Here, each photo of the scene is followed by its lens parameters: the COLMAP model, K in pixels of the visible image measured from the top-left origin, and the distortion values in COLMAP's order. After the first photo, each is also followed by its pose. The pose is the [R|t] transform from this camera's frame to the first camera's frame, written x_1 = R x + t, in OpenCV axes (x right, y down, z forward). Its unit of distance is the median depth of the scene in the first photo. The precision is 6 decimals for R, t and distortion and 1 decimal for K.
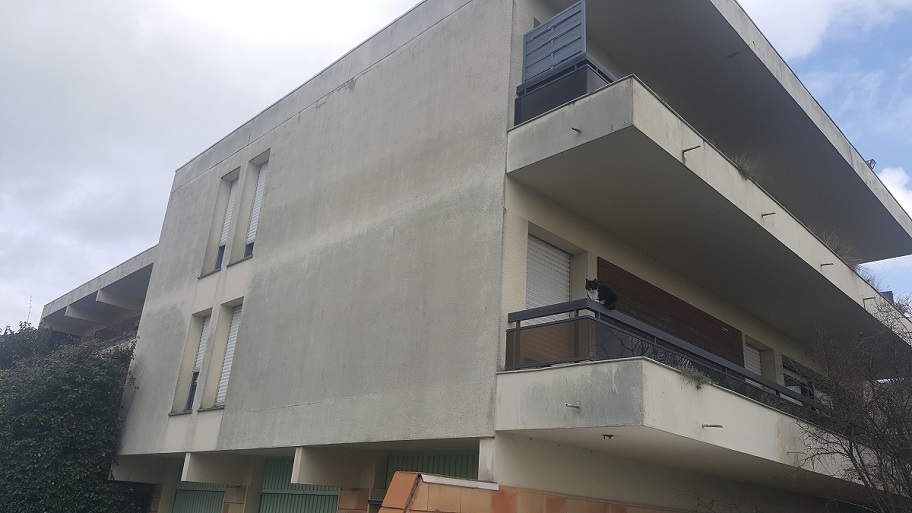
lens RADIAL K [[676.6, 0, 450.6], [0, 676.6, 259.5], [0, 0, 1]] dist [0.144117, -0.324996]
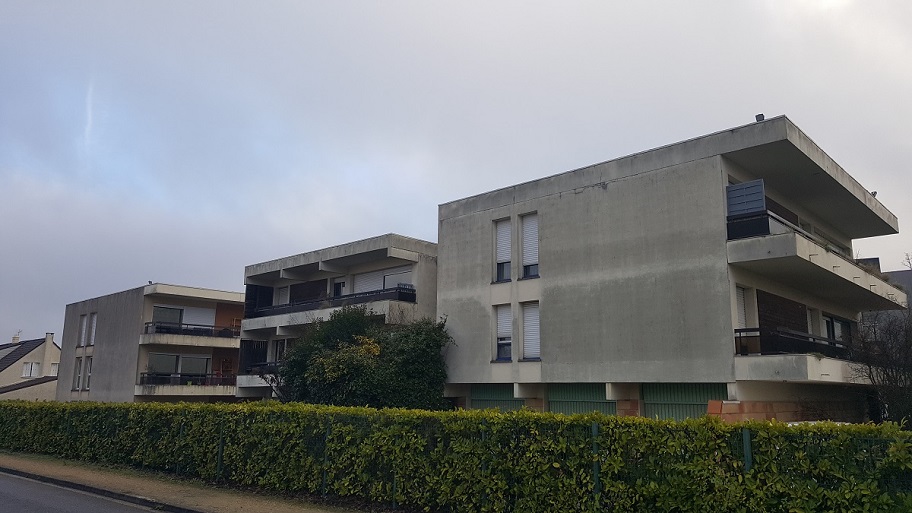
lens RADIAL K [[676.6, 0, 450.6], [0, 676.6, 259.5], [0, 0, 1]] dist [0.144117, -0.324996]
pose [[0.998034, -0.044442, 0.044196, -0.773433], [0.036420, 0.985090, 0.168139, -0.463177], [-0.051010, -0.166199, 0.984772, -0.962248]]
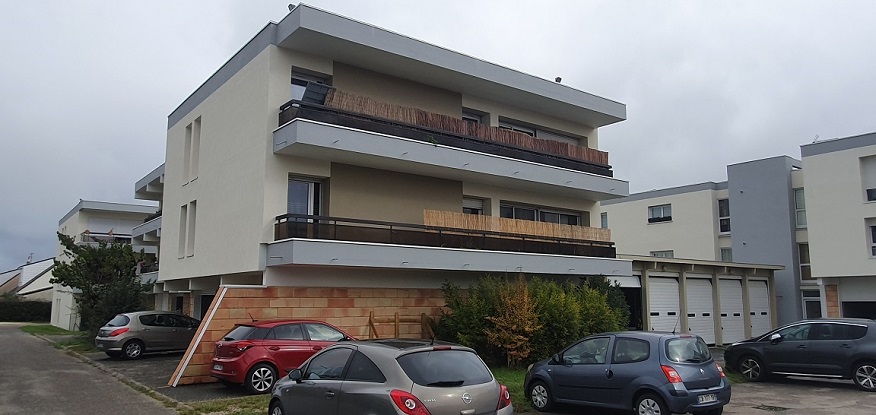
lens RADIAL K [[618.0, 0, 437.9], [0, 618.0, 218.5], [0, 0, 1]] dist [-0.040192, 0.084601]
pose [[0.988729, -0.079021, -0.127163, 0.722657], [0.105830, 0.969678, 0.220285, -0.258152], [0.105900, -0.231259, 0.967111, -0.796955]]
